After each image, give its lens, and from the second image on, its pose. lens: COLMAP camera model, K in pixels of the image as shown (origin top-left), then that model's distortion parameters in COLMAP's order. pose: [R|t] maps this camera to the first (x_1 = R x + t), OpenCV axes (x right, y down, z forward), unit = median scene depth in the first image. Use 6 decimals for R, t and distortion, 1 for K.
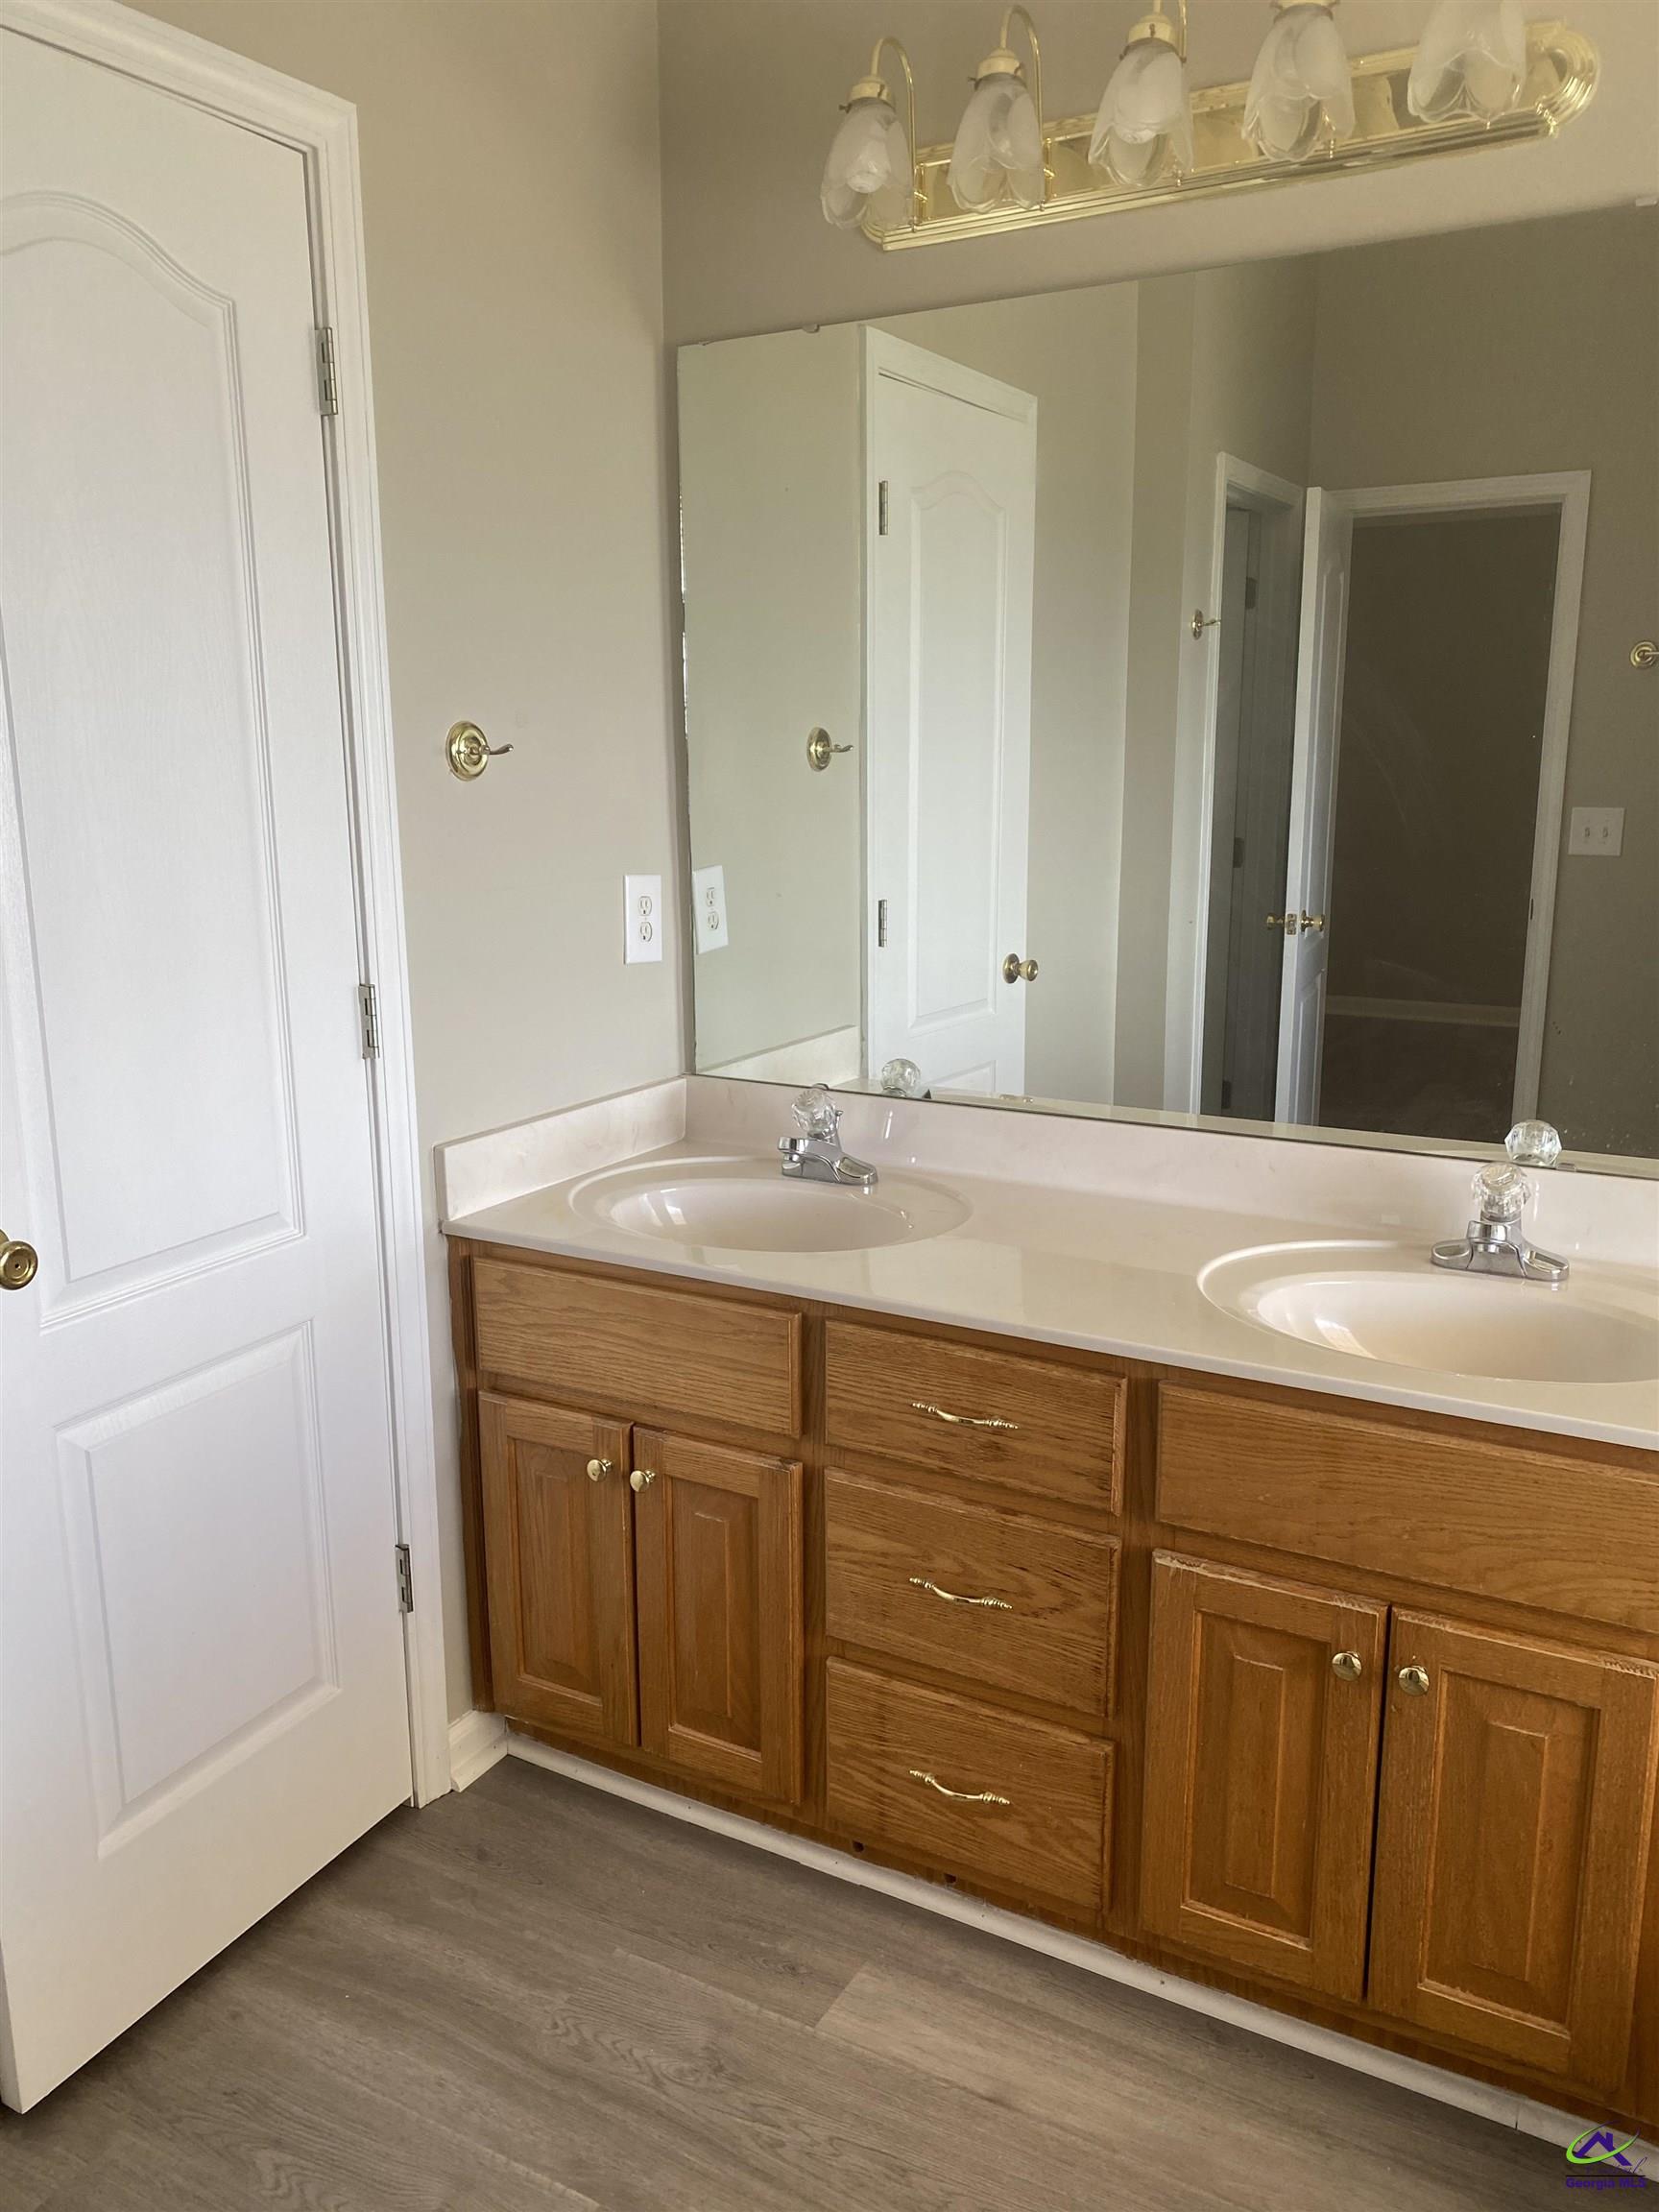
lens RADIAL K [[1685.7, 0, 832.1], [0, 1685.7, 1116.6], [0, 0, 1]] dist [0.025444, -0.020337]
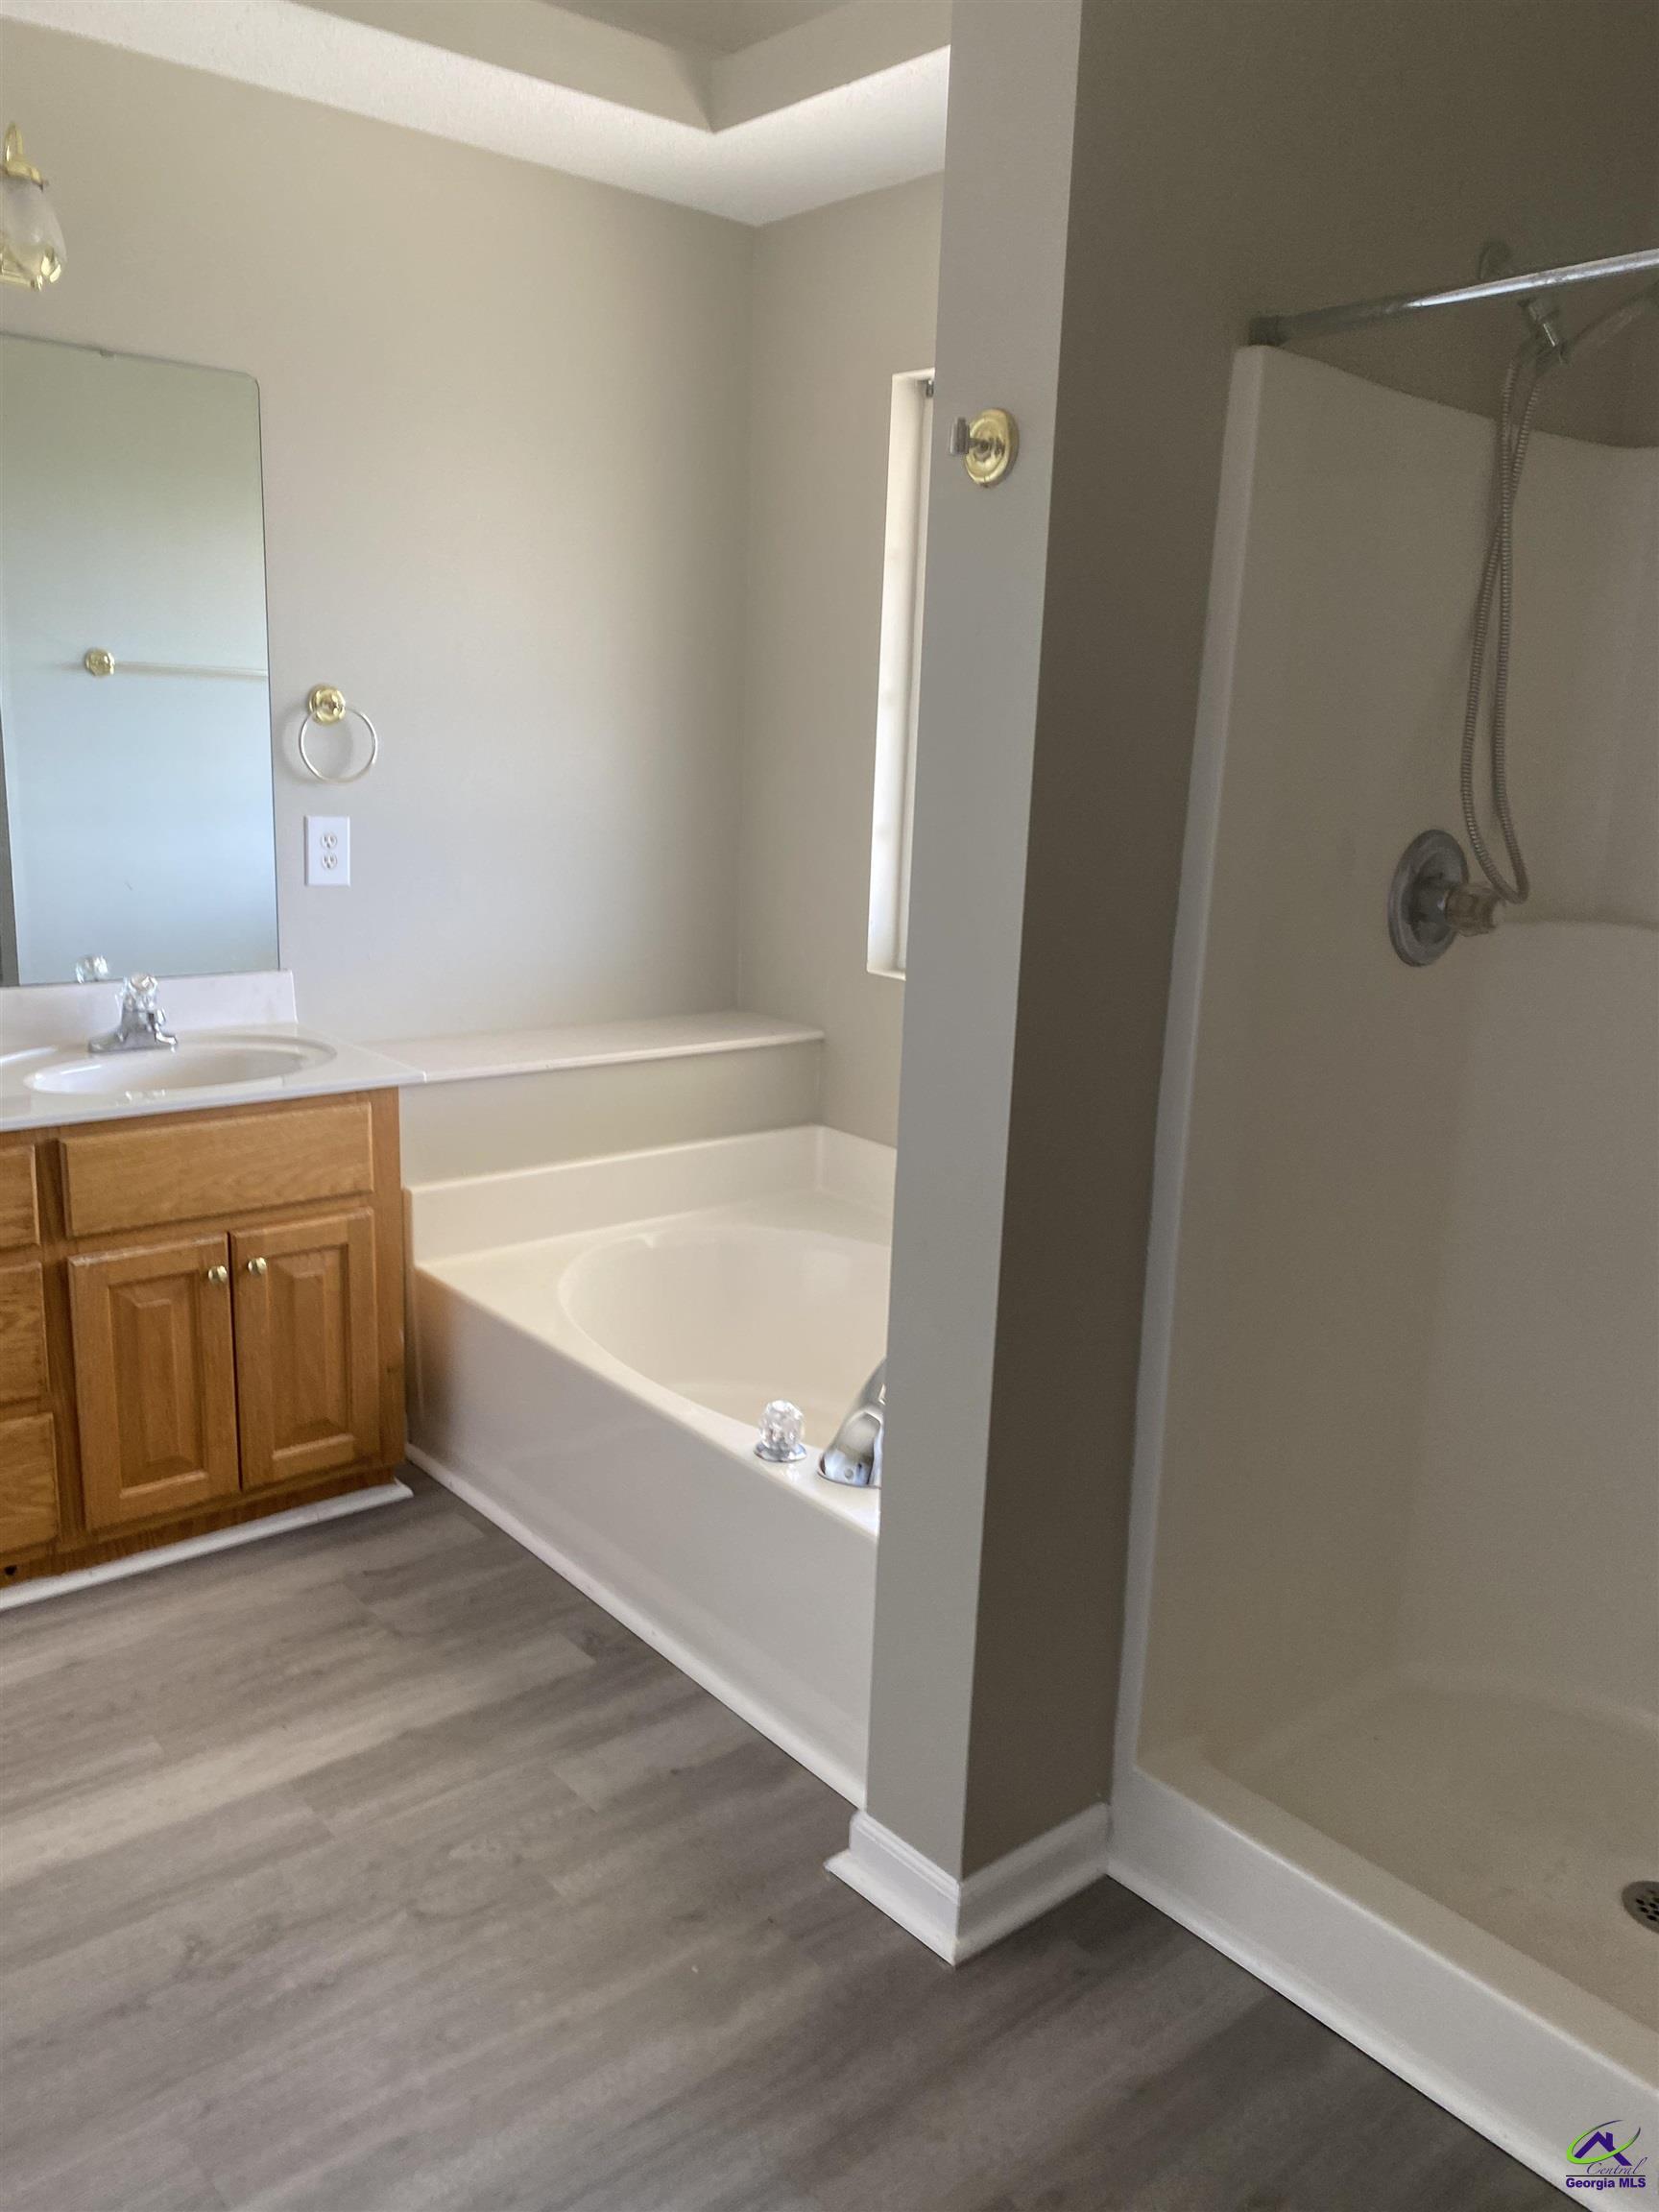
lens RADIAL K [[1685.7, 0, 832.3], [0, 1685.7, 1100.8], [0, 0, 1]] dist [0.025444, -0.020337]
pose [[0.353149, -0.186027, 0.916886, -0.893515], [0.158818, 0.977728, 0.137201, 0.032173], [-0.921988, 0.097166, 0.374828, -0.151760]]
